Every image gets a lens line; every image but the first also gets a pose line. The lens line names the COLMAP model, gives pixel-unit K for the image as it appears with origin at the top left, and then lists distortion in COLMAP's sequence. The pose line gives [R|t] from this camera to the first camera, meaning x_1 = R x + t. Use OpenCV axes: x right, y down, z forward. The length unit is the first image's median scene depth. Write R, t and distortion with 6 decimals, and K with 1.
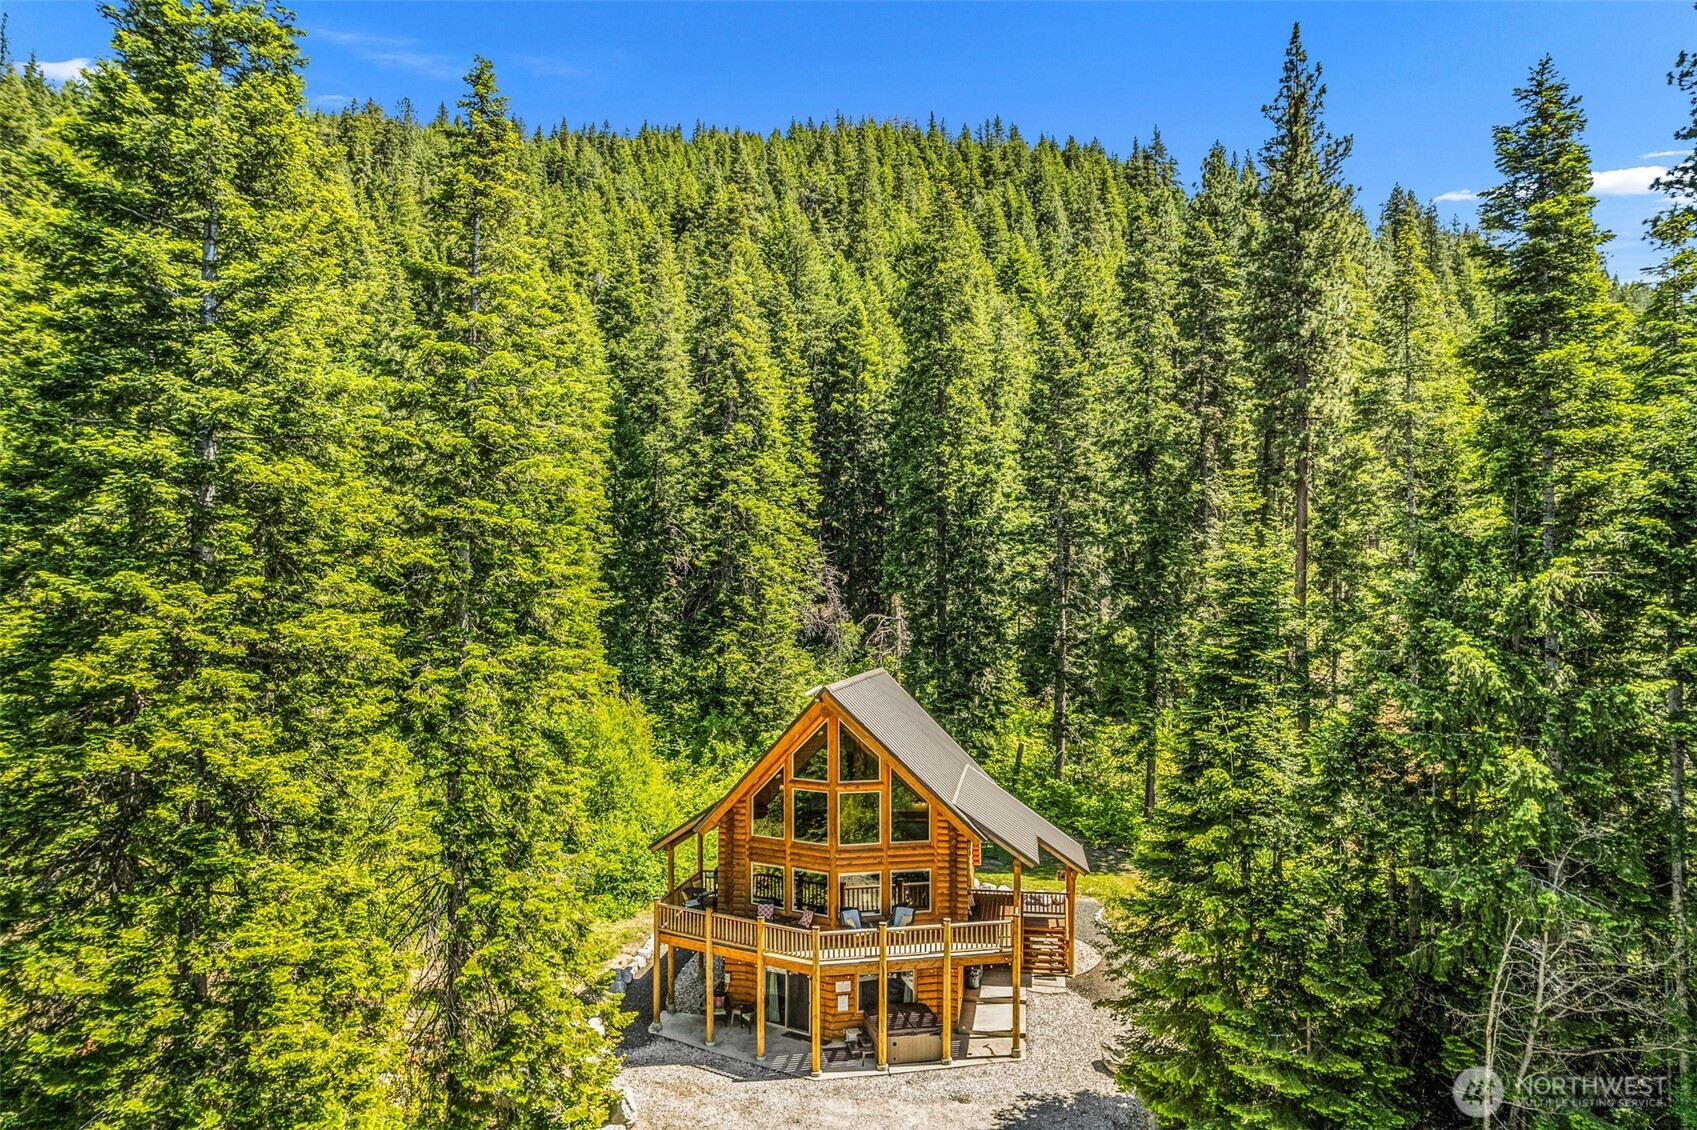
lens RADIAL K [[1094.4, 0, 846.2], [0, 1094.4, 571.0], [0, 0, 1]] dist [-0.051545, -0.001085]
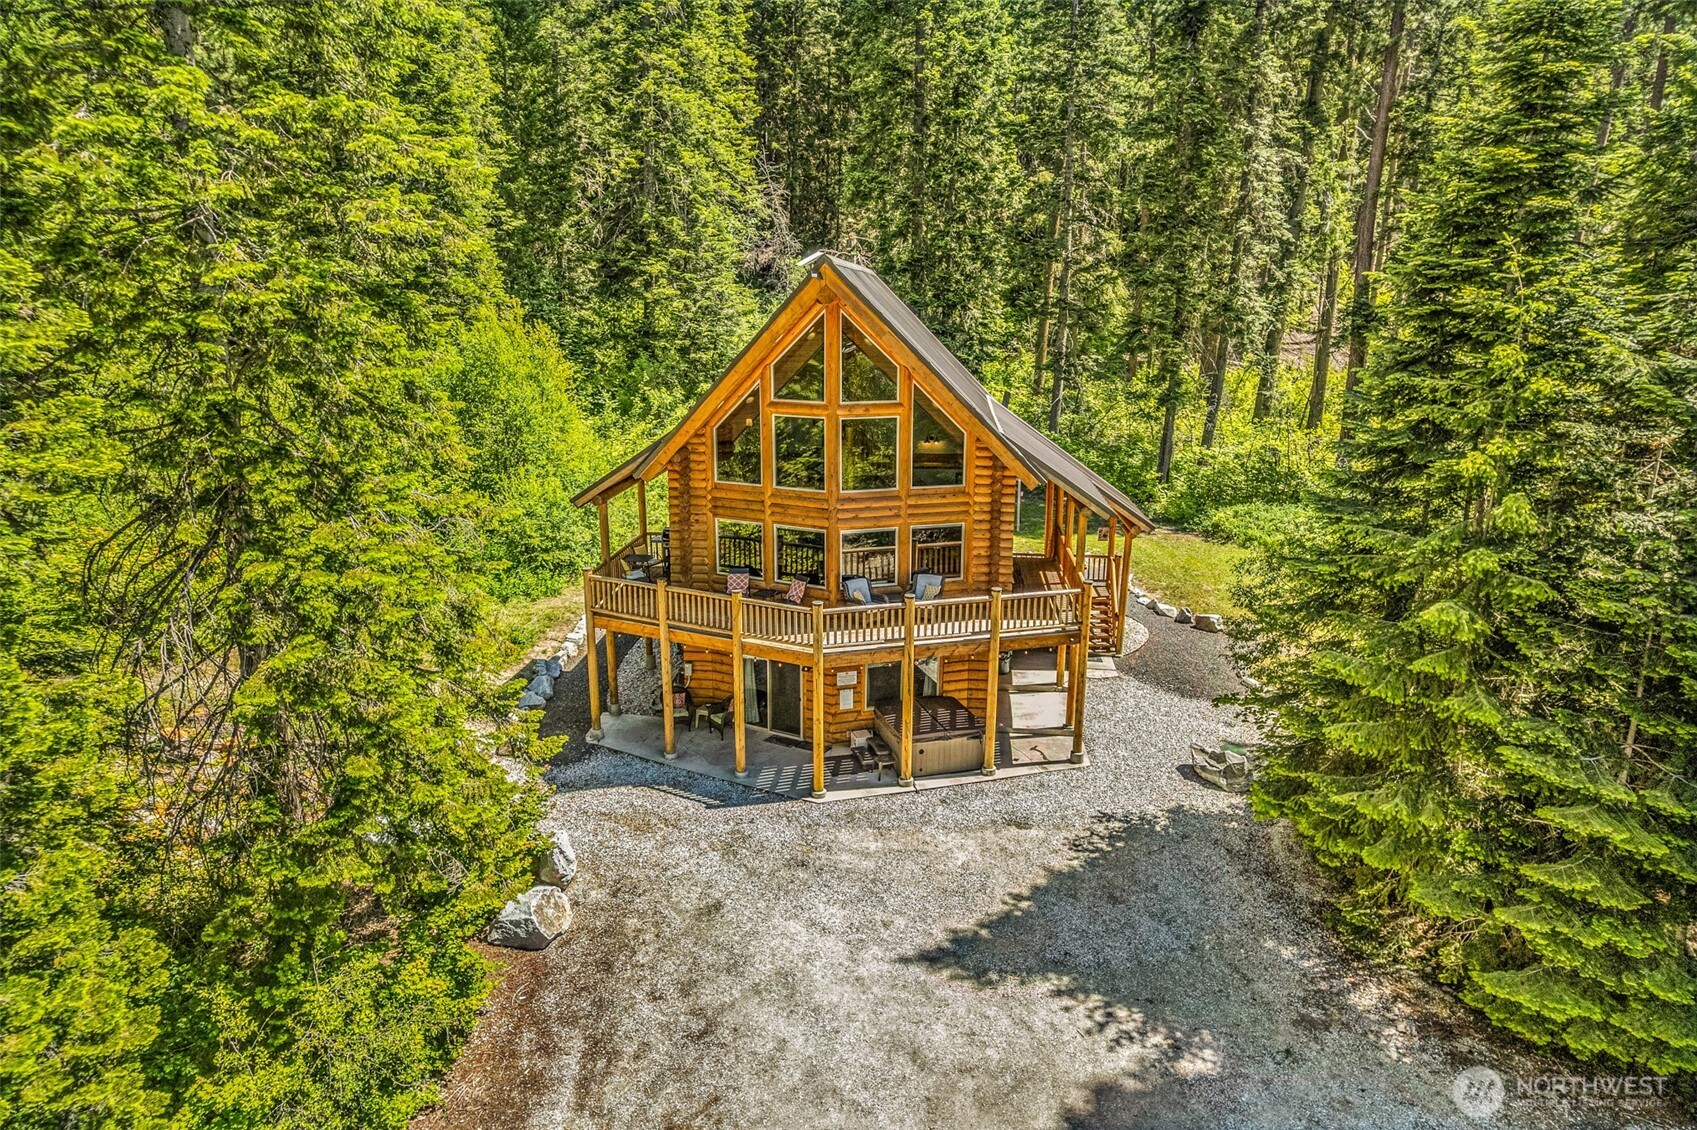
lens RADIAL K [[1094.4, 0, 846.2], [0, 1094.4, 571.0], [0, 0, 1]] dist [-0.051545, -0.001085]
pose [[0.997601, -0.016115, 0.067329, -0.050962], [-0.003891, 0.957944, 0.286930, 0.093529], [-0.069122, -0.286504, 0.955582, 0.294240]]
